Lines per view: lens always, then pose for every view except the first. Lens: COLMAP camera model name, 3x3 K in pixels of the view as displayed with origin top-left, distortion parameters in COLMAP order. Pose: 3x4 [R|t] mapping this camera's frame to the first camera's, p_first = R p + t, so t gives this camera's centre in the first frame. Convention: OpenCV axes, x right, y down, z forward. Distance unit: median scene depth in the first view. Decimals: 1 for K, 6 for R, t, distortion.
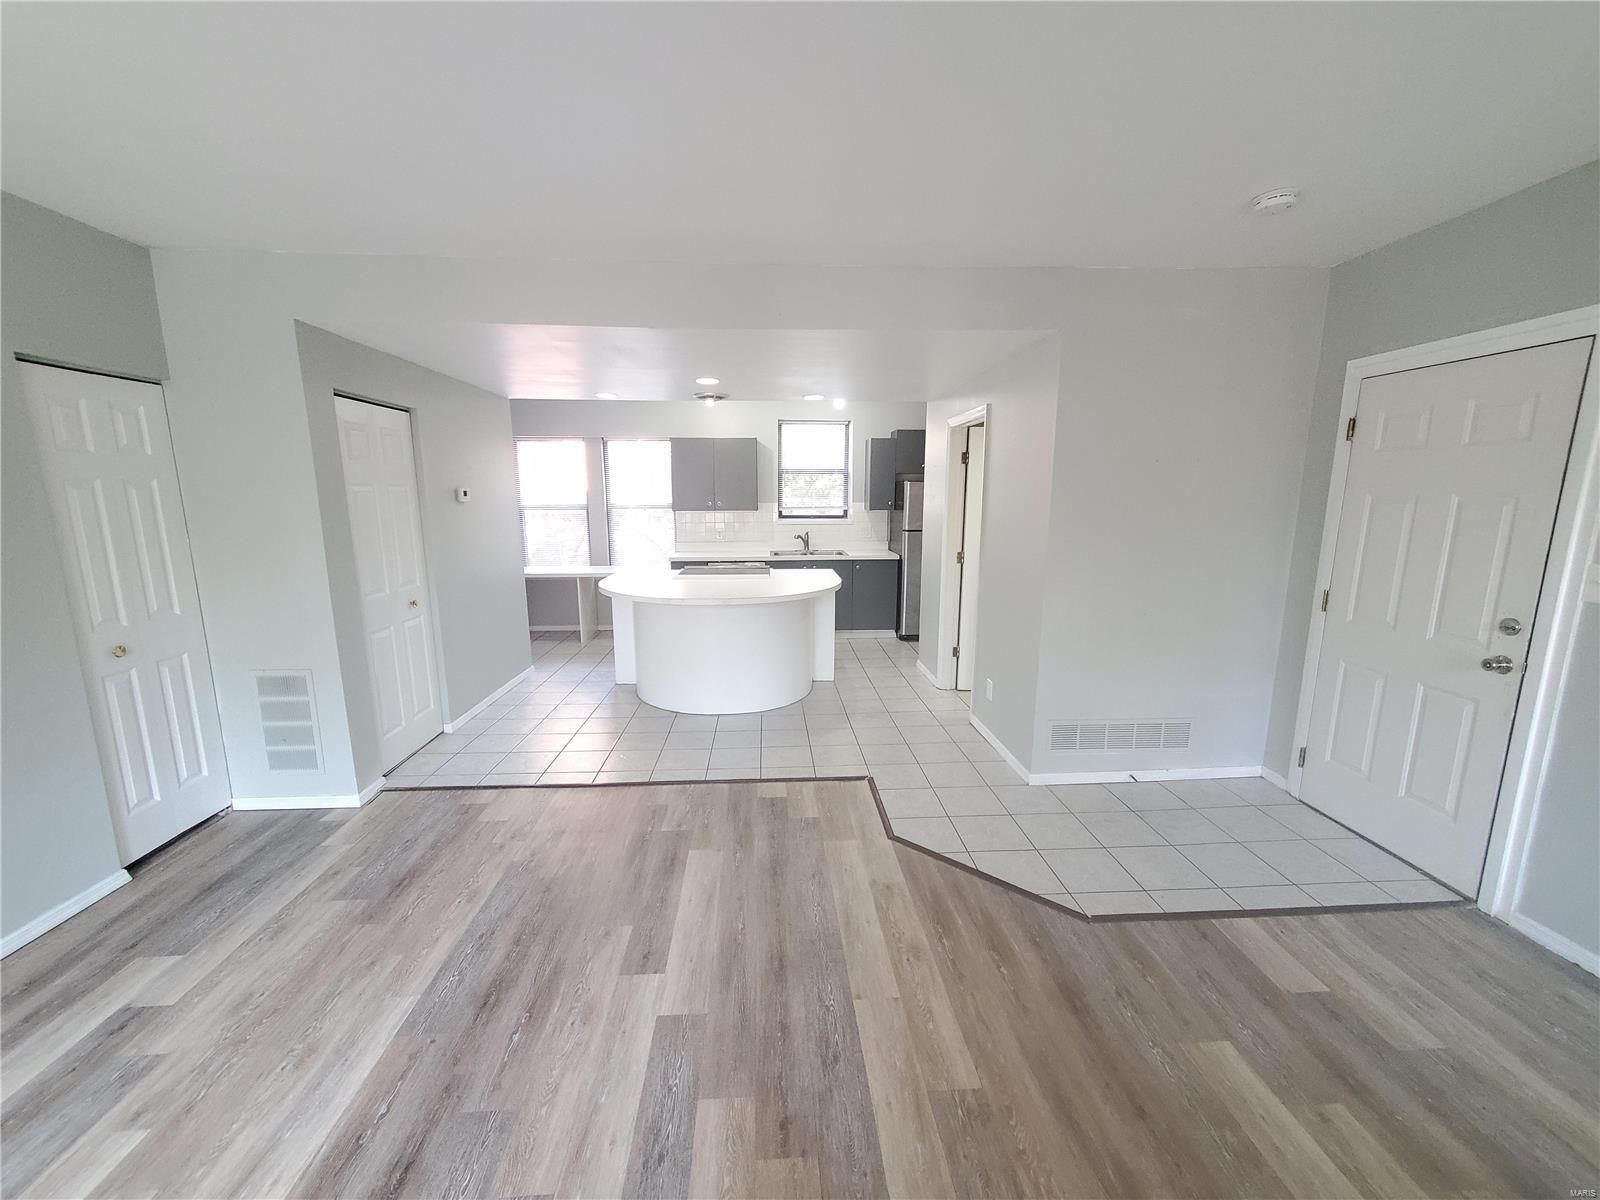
lens RADIAL K [[633.2, 0, 798.4], [0, 633.2, 606.9], [0, 0, 1]] dist [0.005640, -0.000402]
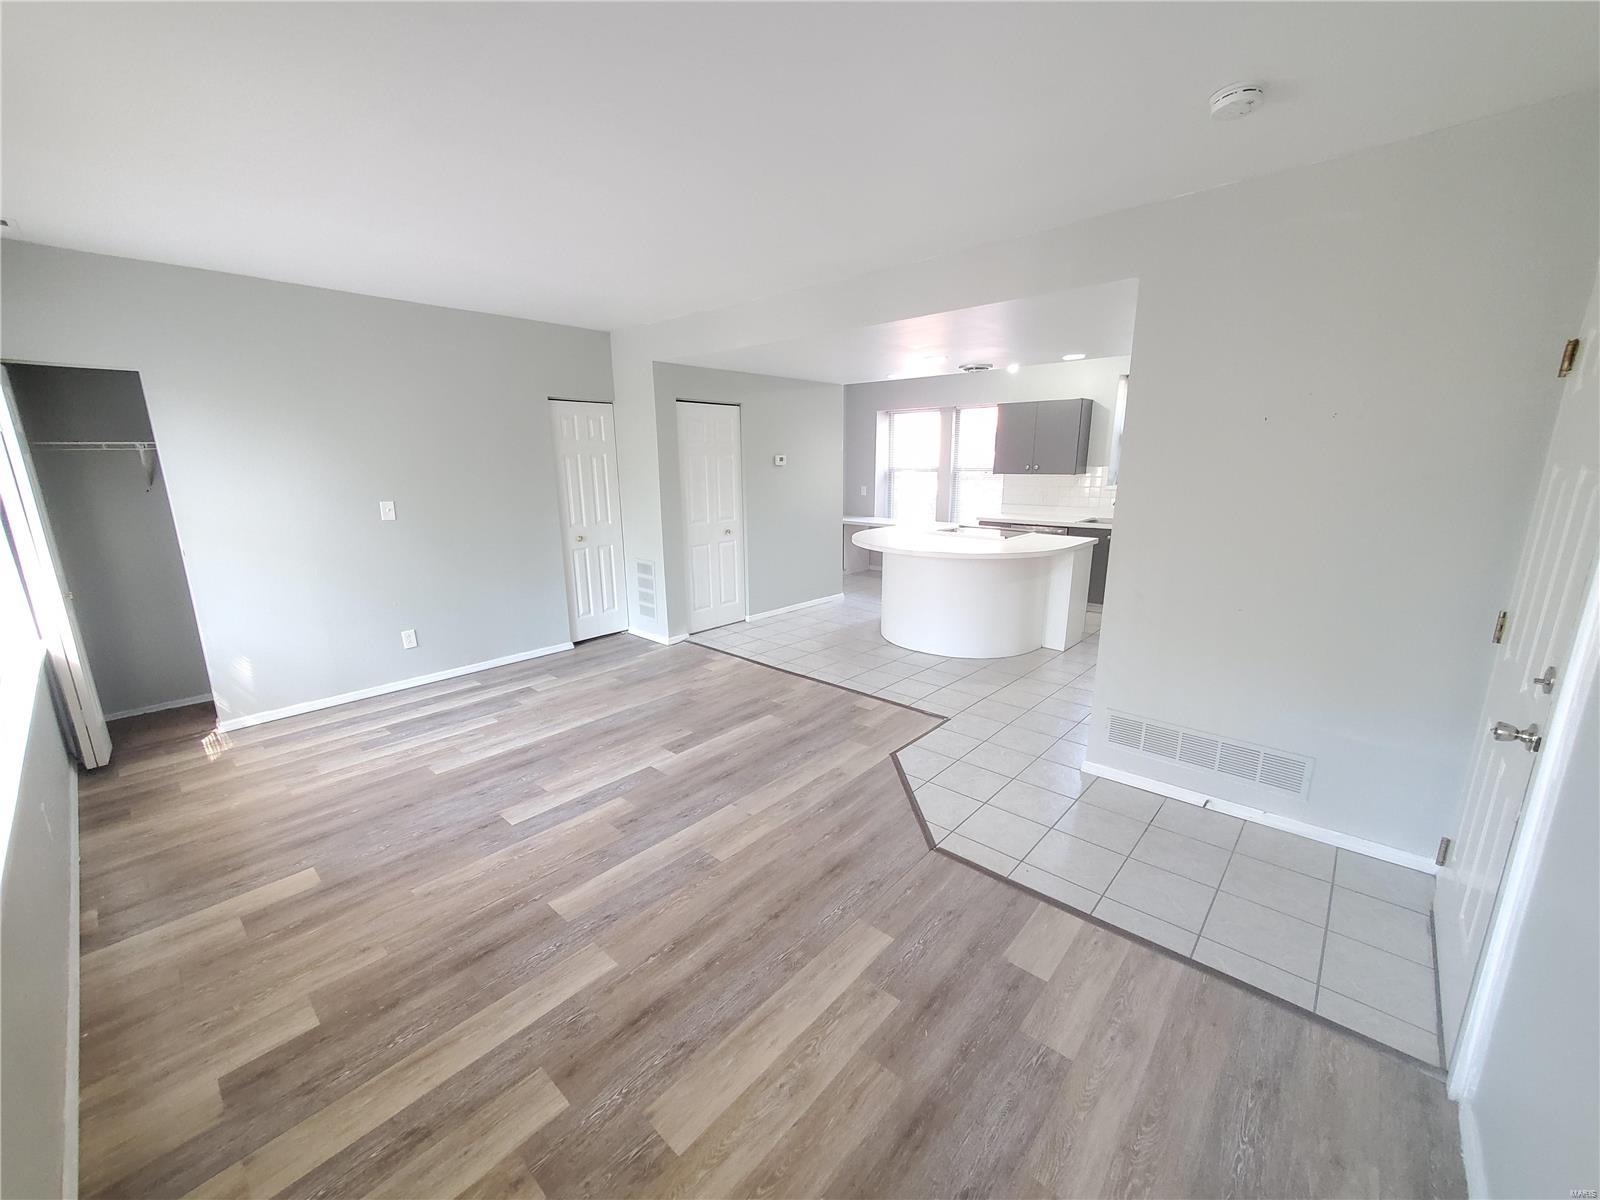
lens RADIAL K [[633.2, 0, 798.1], [0, 633.2, 606.8], [0, 0, 1]] dist [0.005640, -0.000402]
pose [[0.705162, 0.160808, -0.690571, 0.712198], [-0.119272, 0.986966, 0.108036, -0.014363], [0.698943, 0.006182, 0.715151, 0.021299]]
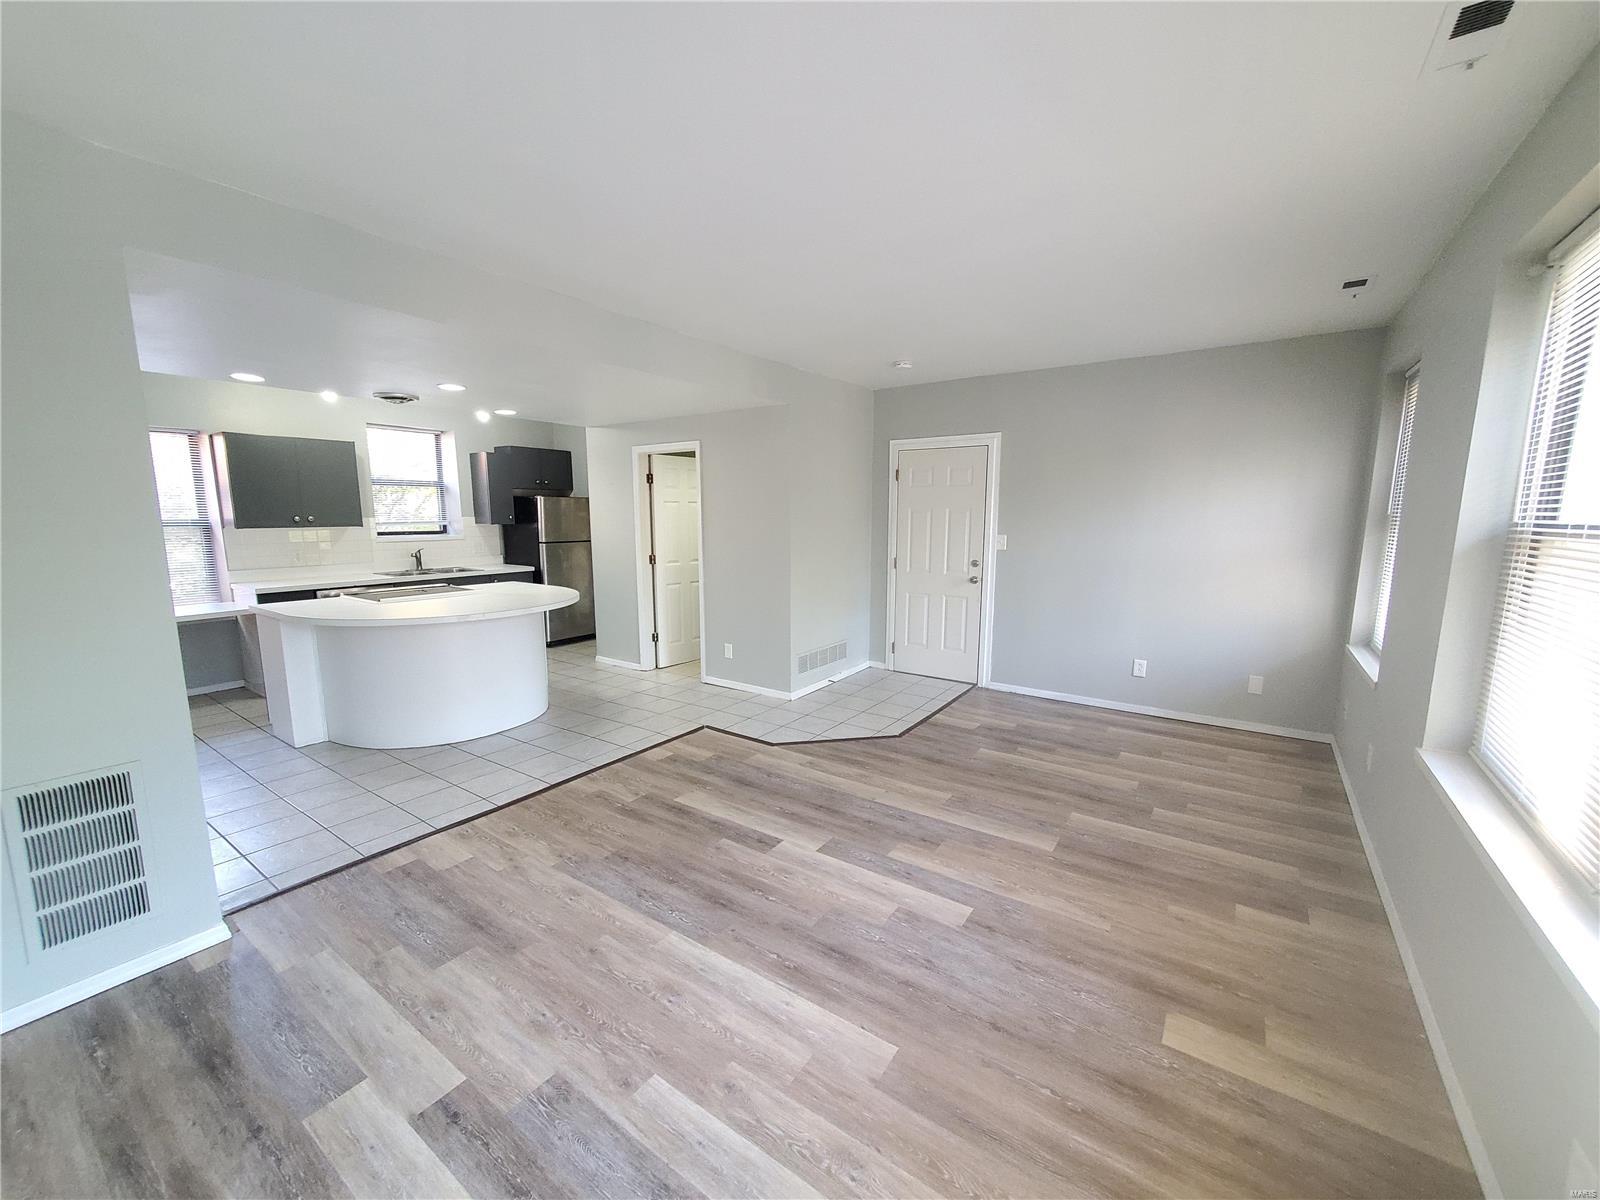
lens RADIAL K [[633.2, 0, 798.7], [0, 633.2, 606.8], [0, 0, 1]] dist [0.005640, -0.000402]
pose [[0.619227, -0.115296, 0.776701, -0.796172], [0.137056, 0.989847, 0.037668, 0.008287], [-0.773158, 0.083127, 0.628742, 0.027497]]
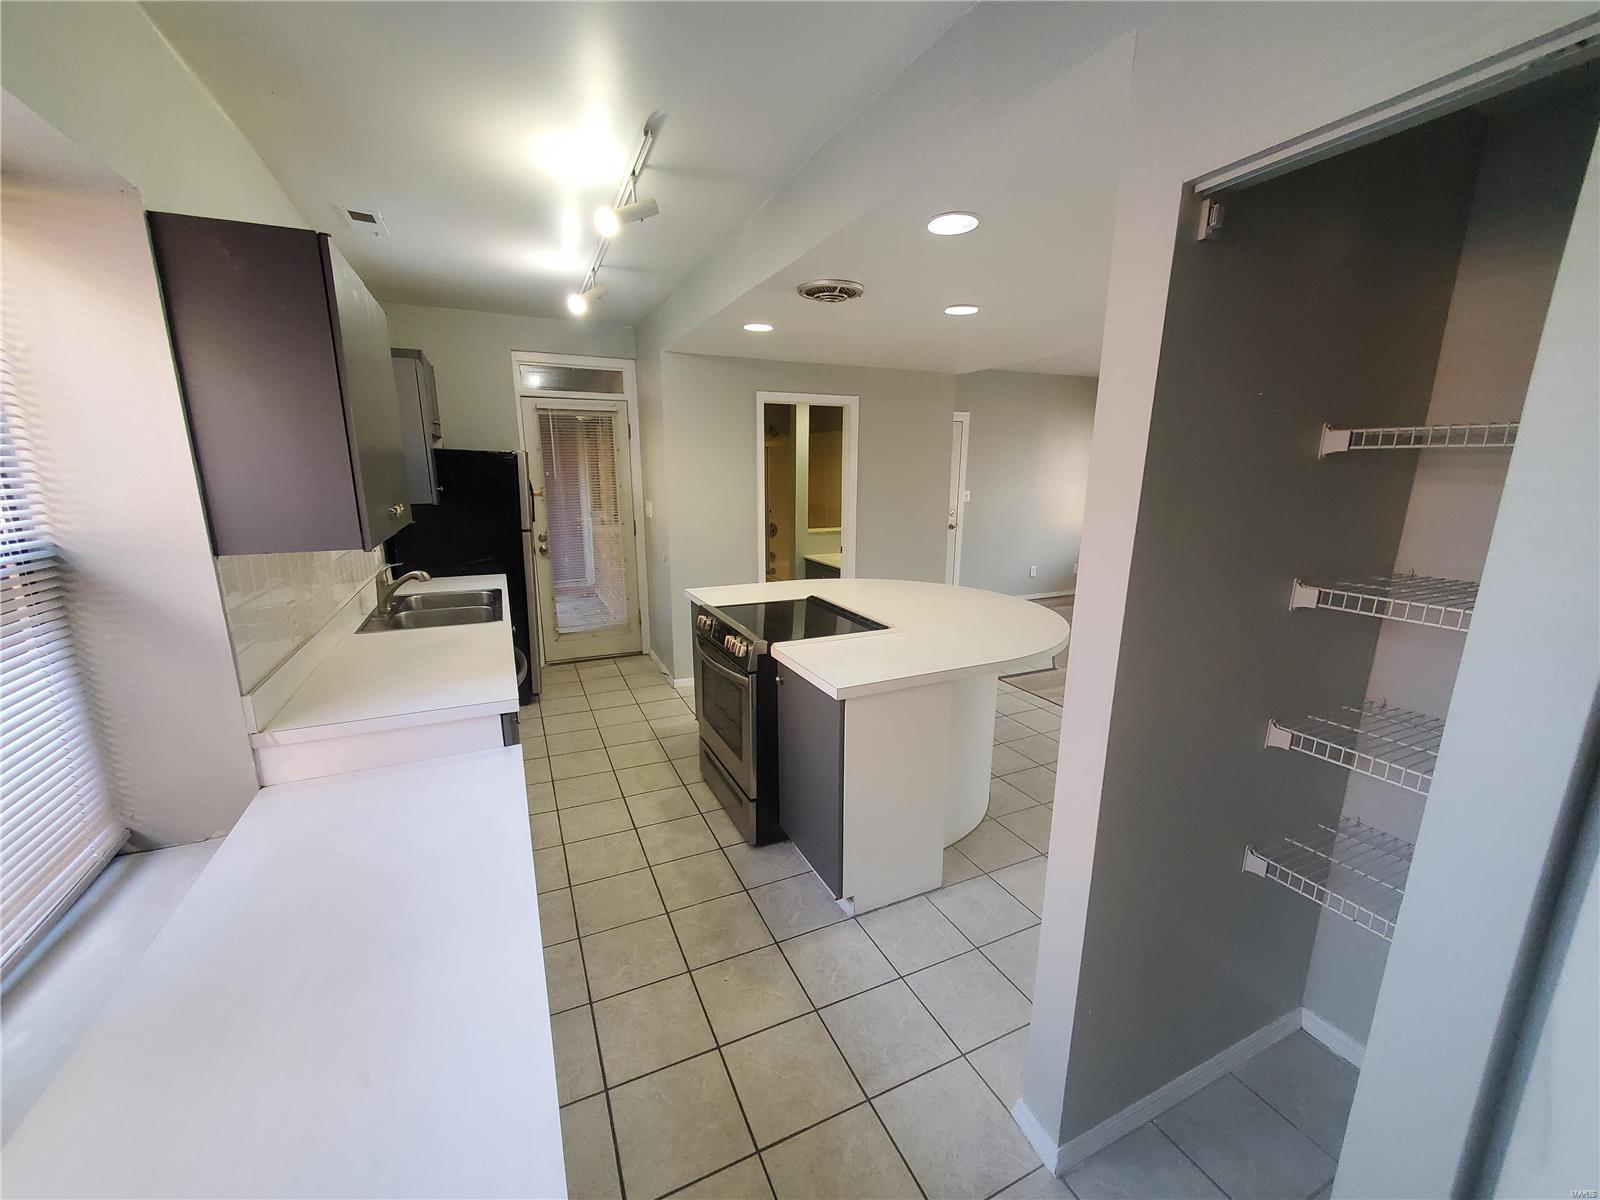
lens RADIAL K [[633.2, 0, 799.1], [0, 633.2, 605.3], [0, 0, 1]] dist [0.005640, -0.000402]
pose [[-0.376803, -0.198326, 0.904813, -1.010489], [0.159796, 0.948248, 0.274393, -0.350369], [-0.912406, 0.247978, -0.325611, 1.929865]]
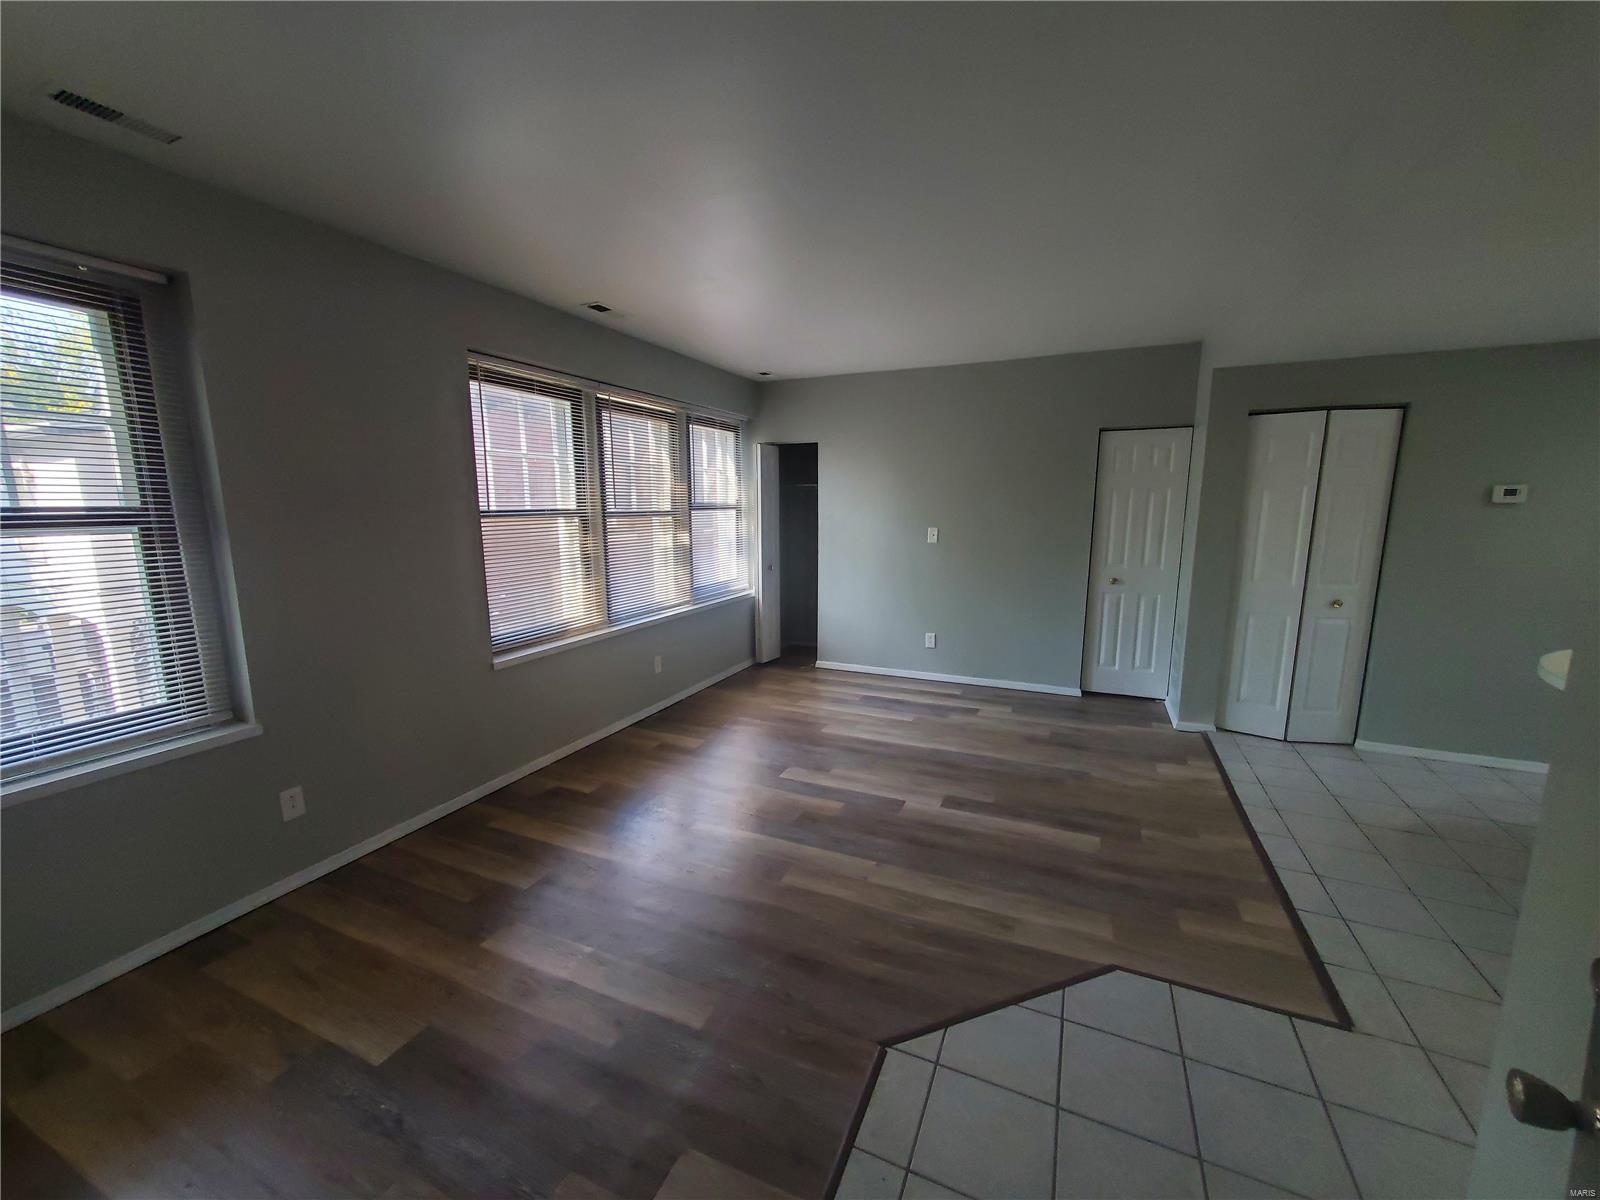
lens RADIAL K [[633.2, 0, 798.5], [0, 633.2, 603.0], [0, 0, 1]] dist [0.005640, -0.000402]
pose [[-0.457310, 0.143530, -0.877649, 0.789716], [-0.152423, 0.959636, 0.236360, -0.133196], [0.876148, 0.241863, -0.416974, 0.790364]]
